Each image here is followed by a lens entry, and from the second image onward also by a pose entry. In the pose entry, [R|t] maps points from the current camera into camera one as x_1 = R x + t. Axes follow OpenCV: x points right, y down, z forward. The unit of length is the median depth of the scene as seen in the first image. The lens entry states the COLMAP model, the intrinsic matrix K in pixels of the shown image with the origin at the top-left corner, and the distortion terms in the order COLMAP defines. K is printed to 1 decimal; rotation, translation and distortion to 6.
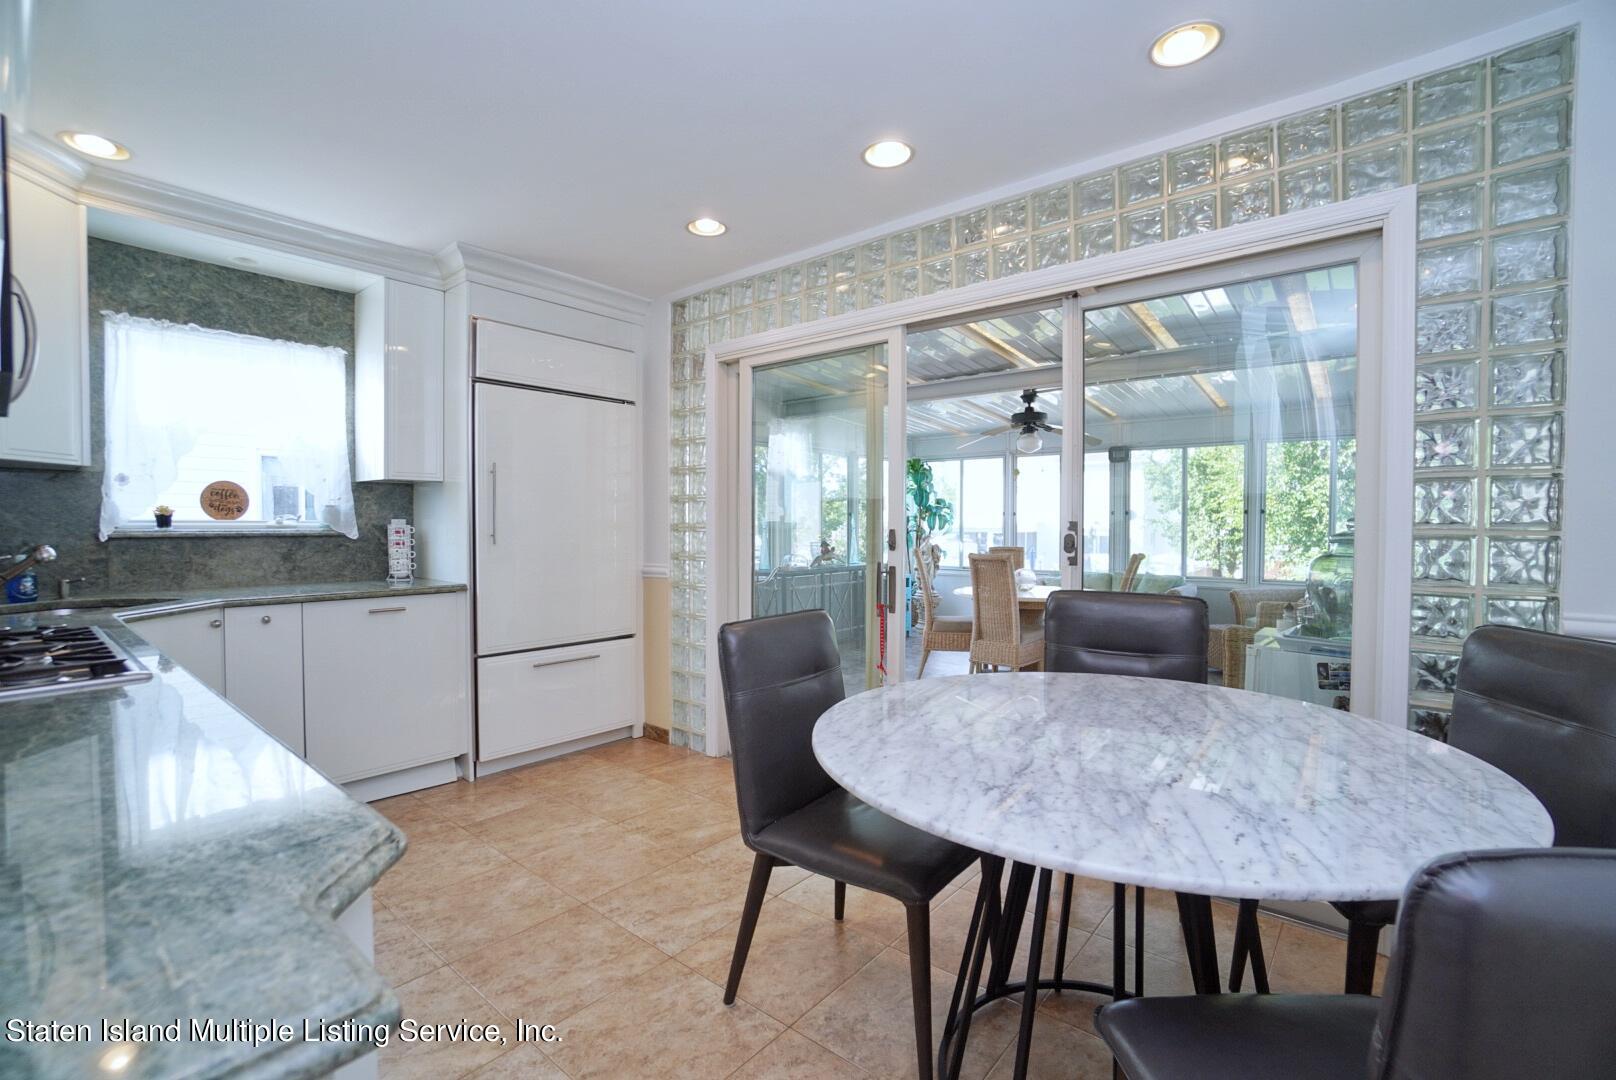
lens RADIAL K [[712.2, 0, 796.4], [0, 712.2, 543.2], [0, 0, 1]] dist [-0.051131, 0.013917]
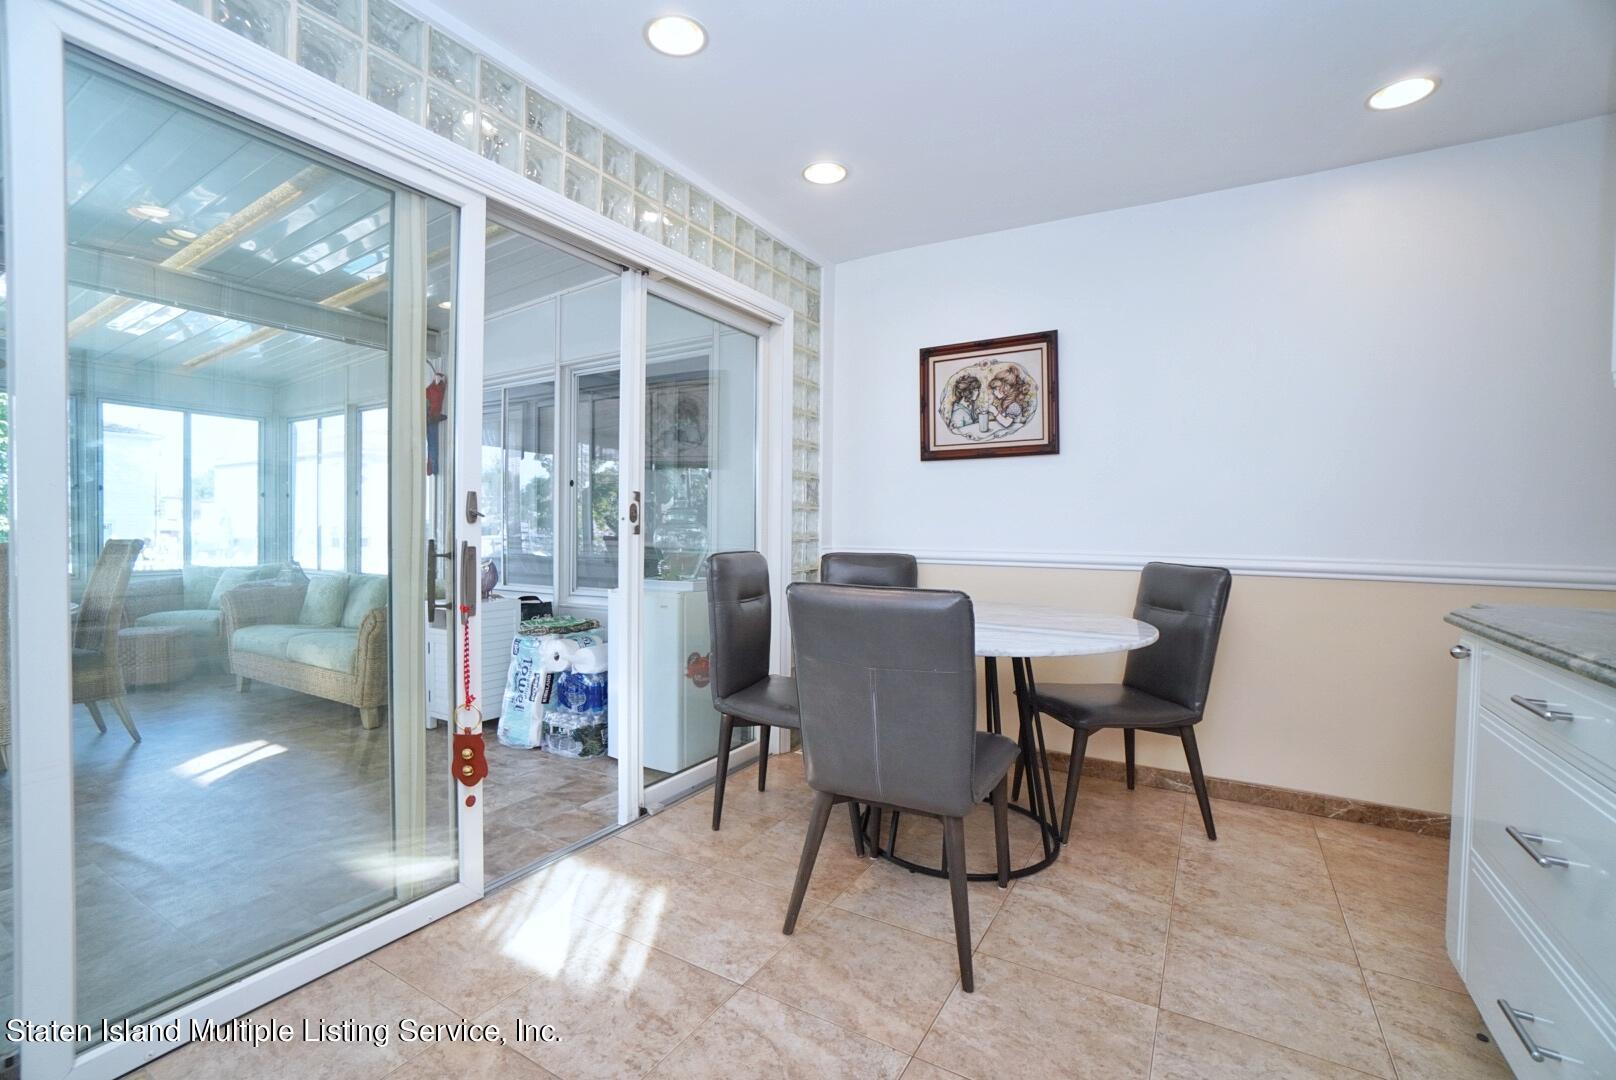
lens RADIAL K [[712.2, 0, 802.3], [0, 712.2, 544.4], [0, 0, 1]] dist [-0.051131, 0.013917]
pose [[-0.157836, -0.031149, 0.986974, -0.538501], [0.014958, 0.999312, 0.033930, 0.010874], [-0.987352, 0.020119, -0.157262, 0.751028]]
